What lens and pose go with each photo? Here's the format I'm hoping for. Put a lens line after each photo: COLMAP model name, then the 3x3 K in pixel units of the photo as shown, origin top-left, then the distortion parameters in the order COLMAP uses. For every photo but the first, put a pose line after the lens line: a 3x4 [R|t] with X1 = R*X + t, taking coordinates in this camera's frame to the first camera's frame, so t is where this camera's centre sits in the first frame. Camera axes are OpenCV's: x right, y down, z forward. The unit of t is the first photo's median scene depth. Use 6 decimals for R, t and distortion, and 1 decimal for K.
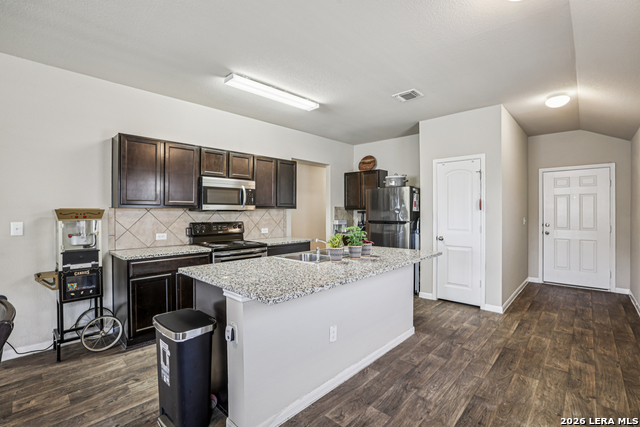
lens RADIAL K [[299.3, 0, 309.8], [0, 299.3, 212.6], [0, 0, 1]] dist [-0.015111, 0.002263]
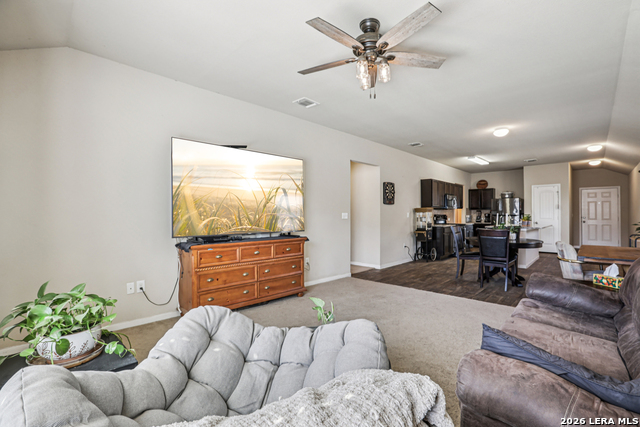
lens RADIAL K [[299.3, 0, 300.5], [0, 299.3, 211.5], [0, 0, 1]] dist [-0.015111, 0.002263]
pose [[0.999888, -0.001183, -0.014895, -1.240958], [0.001036, 0.999950, -0.009904, 0.025526], [0.014906, 0.009887, 0.999840, -1.157071]]
